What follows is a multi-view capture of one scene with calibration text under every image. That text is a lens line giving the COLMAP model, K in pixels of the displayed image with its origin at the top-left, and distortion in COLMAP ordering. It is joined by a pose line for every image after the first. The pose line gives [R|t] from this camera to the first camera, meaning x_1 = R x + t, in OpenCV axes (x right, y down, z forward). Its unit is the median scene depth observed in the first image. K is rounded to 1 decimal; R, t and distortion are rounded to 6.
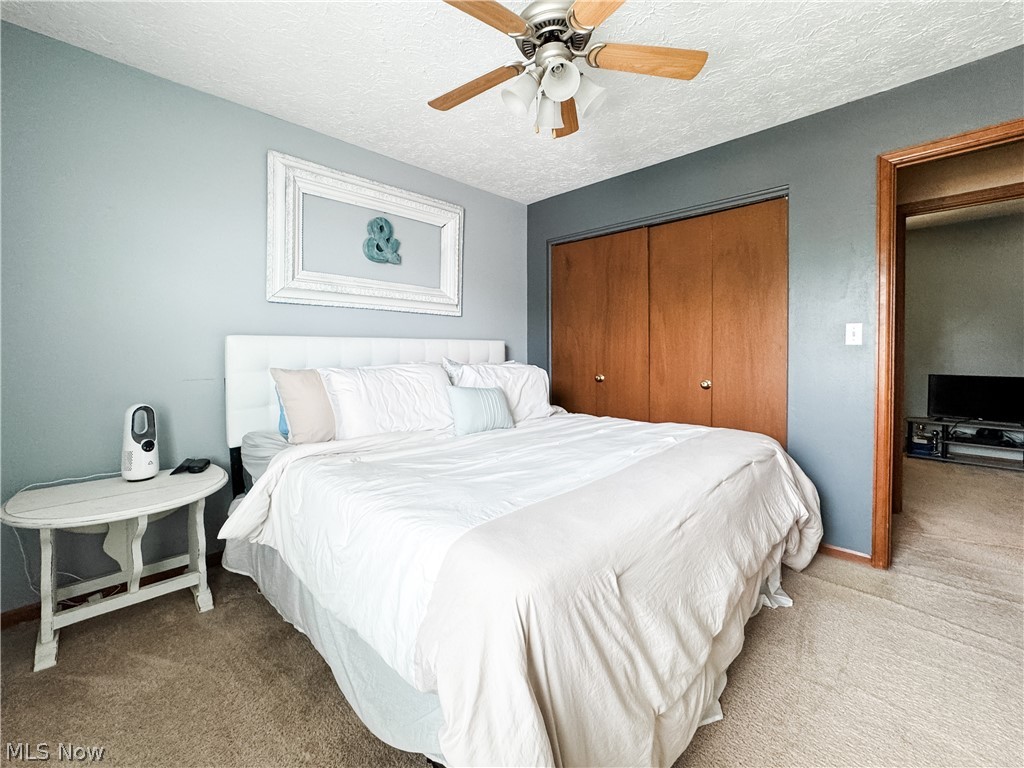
lens RADIAL K [[426.3, 0, 517.5], [0, 426.3, 353.7], [0, 0, 1]] dist [-0.022390, 0.010823]
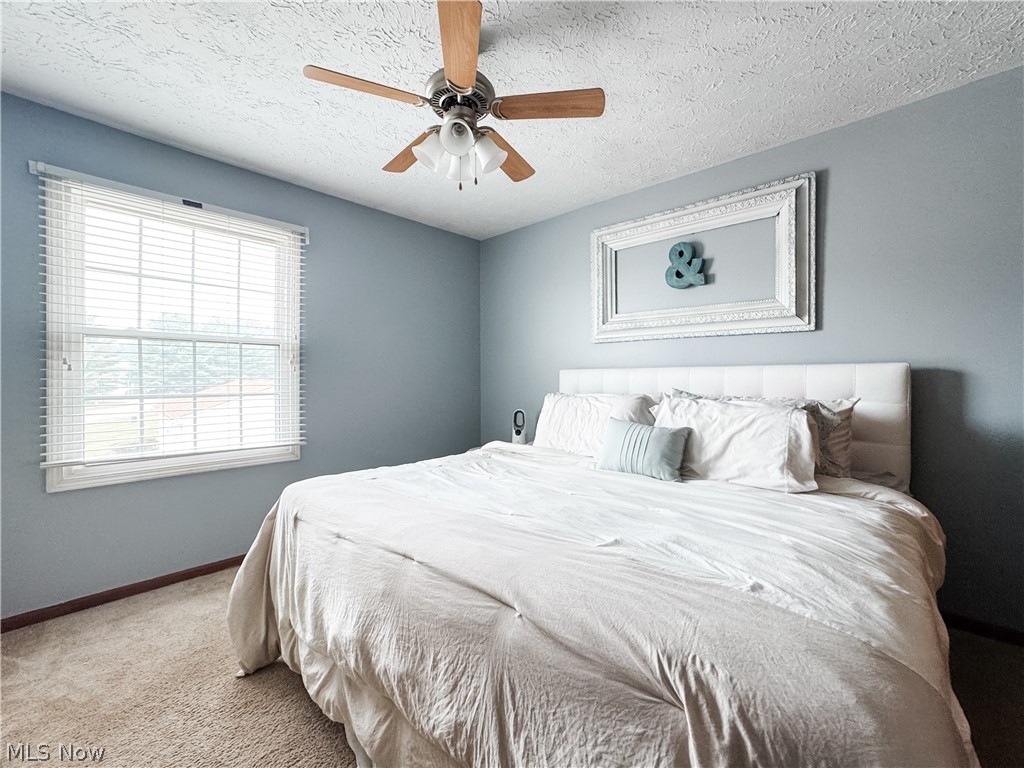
lens RADIAL K [[426.3, 0, 513.3], [0, 426.3, 380.1], [0, 0, 1]] dist [-0.022390, 0.010823]
pose [[0.067585, -0.002528, -0.997710, 0.659191], [-0.015709, 0.999870, -0.003598, 0.000379], [0.997590, 0.015916, 0.067536, 0.605198]]
